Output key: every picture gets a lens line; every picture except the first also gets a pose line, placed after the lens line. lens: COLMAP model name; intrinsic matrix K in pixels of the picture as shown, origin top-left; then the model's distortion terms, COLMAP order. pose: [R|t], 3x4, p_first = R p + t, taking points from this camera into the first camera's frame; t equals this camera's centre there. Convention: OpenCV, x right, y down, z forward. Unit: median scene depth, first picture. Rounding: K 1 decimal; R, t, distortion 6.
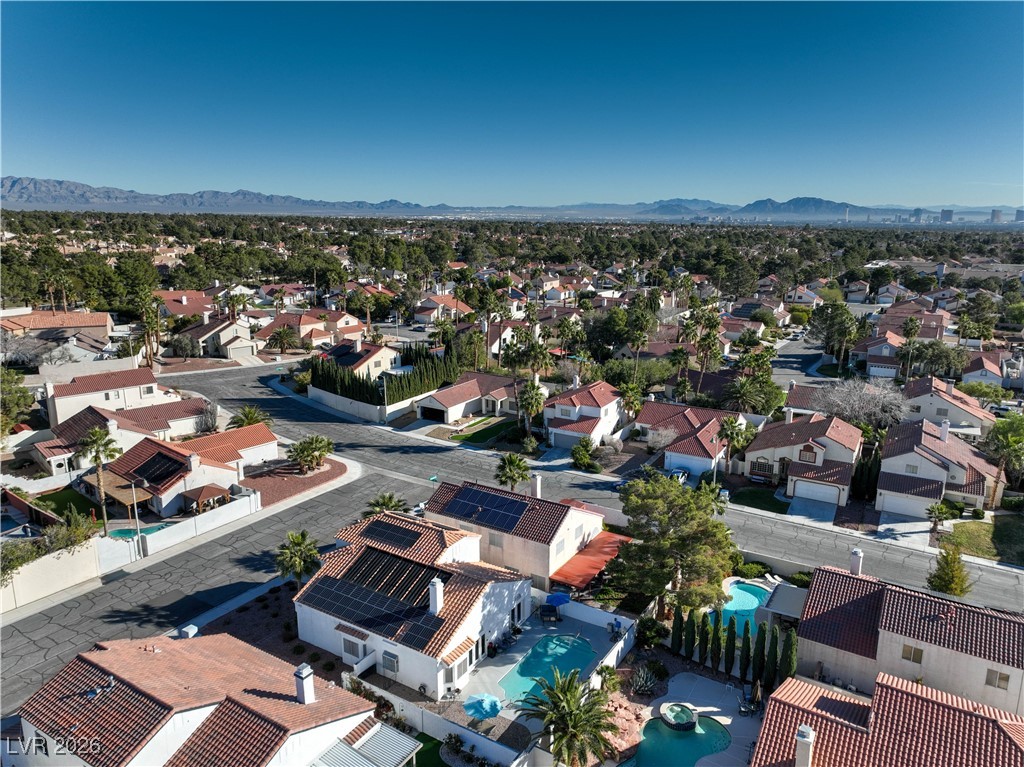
lens RADIAL K [[716.8, 0, 516.6], [0, 716.8, 386.1], [0, 0, 1]] dist [0.022033, 0.007983]
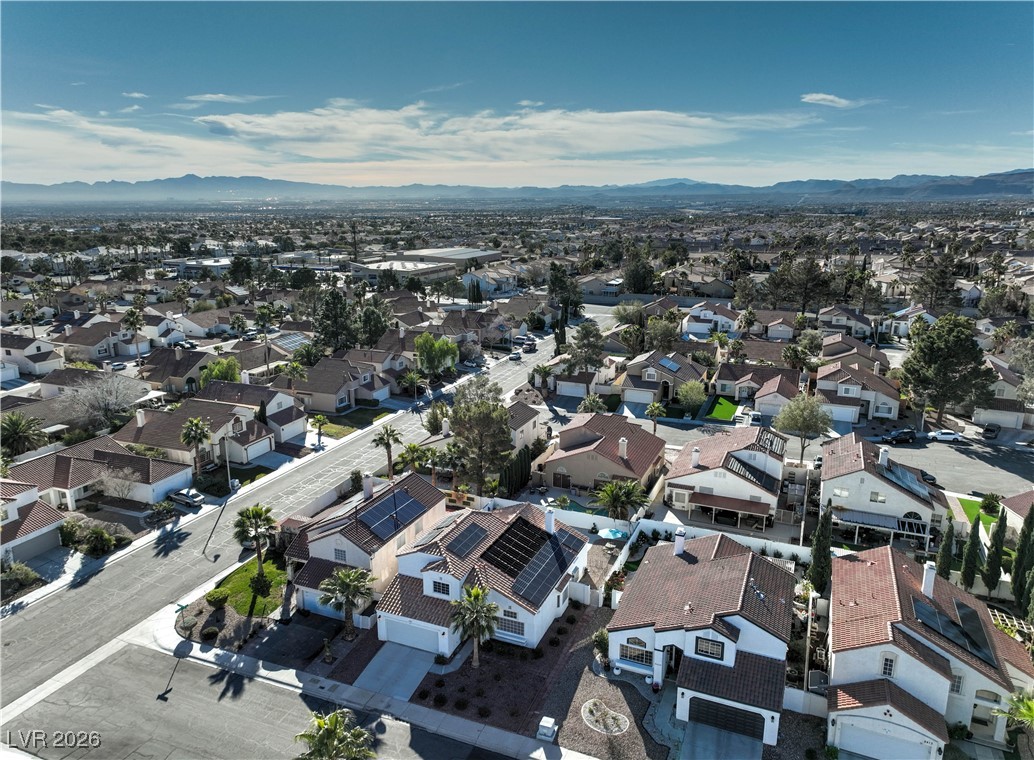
lens RADIAL K [[723.8, 0, 512.4], [0, 723.8, 375.5], [0, 0, 1]] dist [0.022033, 0.007983]
pose [[-0.149731, -0.245422, 0.957783, -0.705241], [0.236939, 0.931570, 0.275747, -0.182836], [-0.959917, 0.268224, -0.081335, 0.593606]]
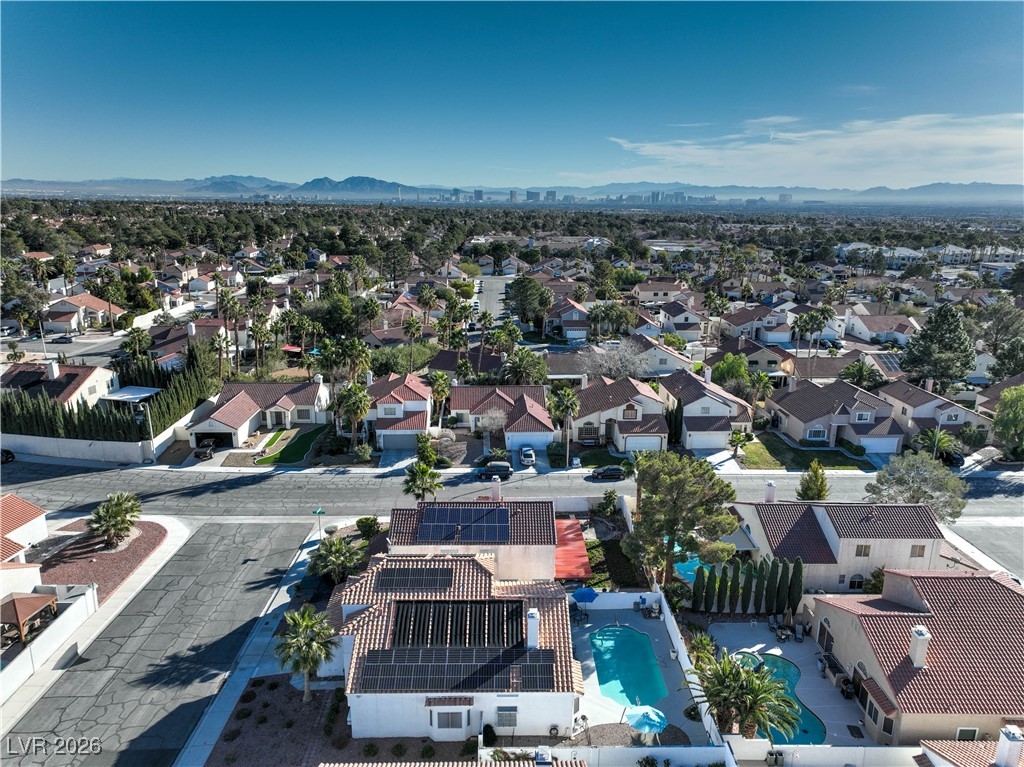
lens RADIAL K [[716.8, 0, 518.6], [0, 716.8, 383.0], [0, 0, 1]] dist [0.022033, 0.007983]
pose [[0.837029, -0.139174, 0.529163, -0.303292], [0.126243, 0.990139, 0.060724, -0.037984], [-0.532396, 0.015975, 0.846345, 0.128396]]
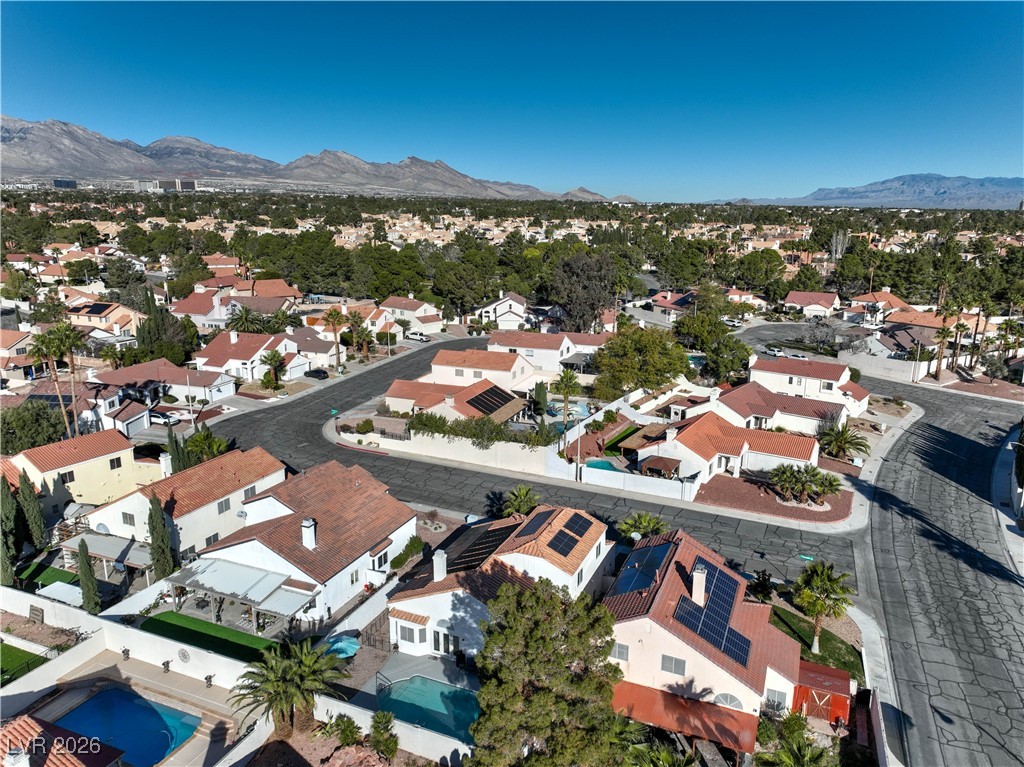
lens RADIAL K [[716.8, 0, 512.3], [0, 716.8, 382.2], [0, 0, 1]] dist [0.022033, 0.007983]
pose [[0.150117, 0.232735, -0.960885, 0.448560], [-0.241991, 0.950985, 0.192531, -0.101261], [0.958595, 0.203624, 0.199079, 0.447019]]
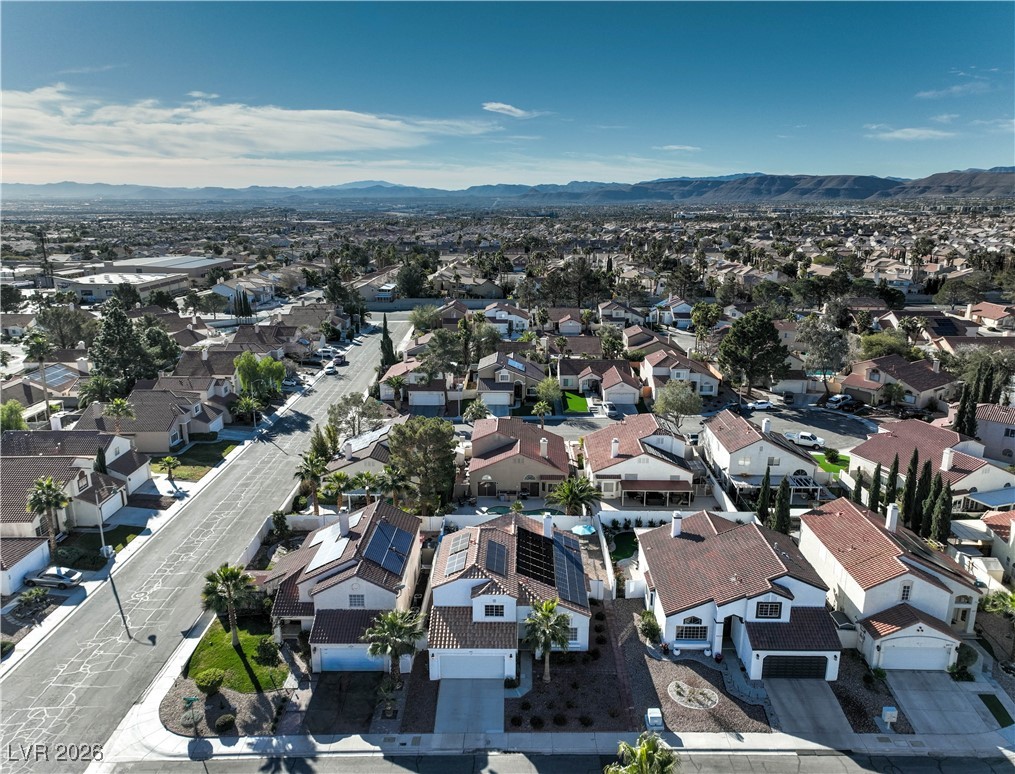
lens RADIAL K [[735.3, 0, 513.1], [0, 735.3, 388.7], [0, 0, 1]] dist [0.023320, 0.008258]
pose [[-0.520882, -0.222035, 0.824246, -0.613115], [0.198786, 0.907483, 0.370080, -0.242733], [-0.830160, 0.356616, -0.428555, 0.830586]]
